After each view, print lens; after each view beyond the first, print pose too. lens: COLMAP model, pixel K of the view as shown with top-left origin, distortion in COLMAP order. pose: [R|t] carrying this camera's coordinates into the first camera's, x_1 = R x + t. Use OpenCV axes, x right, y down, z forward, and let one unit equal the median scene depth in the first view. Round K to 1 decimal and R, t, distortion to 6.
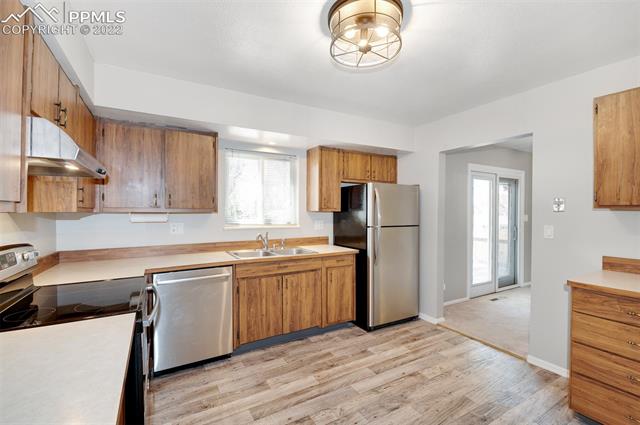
lens RADIAL K [[284.0, 0, 320.0], [0, 284.0, 209.1], [0, 0, 1]] dist [-0.000176, -0.000361]
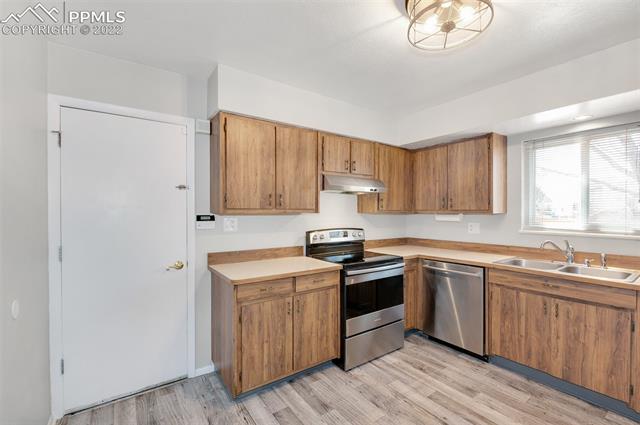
lens RADIAL K [[284.0, 0, 319.8], [0, 284.0, 214.5], [0, 0, 1]] dist [-0.000176, -0.000361]
pose [[0.086198, 0.007161, -0.996252, 0.588517], [0.007919, 0.999938, 0.007873, 0.001433], [0.996247, -0.008568, 0.086136, 0.333654]]
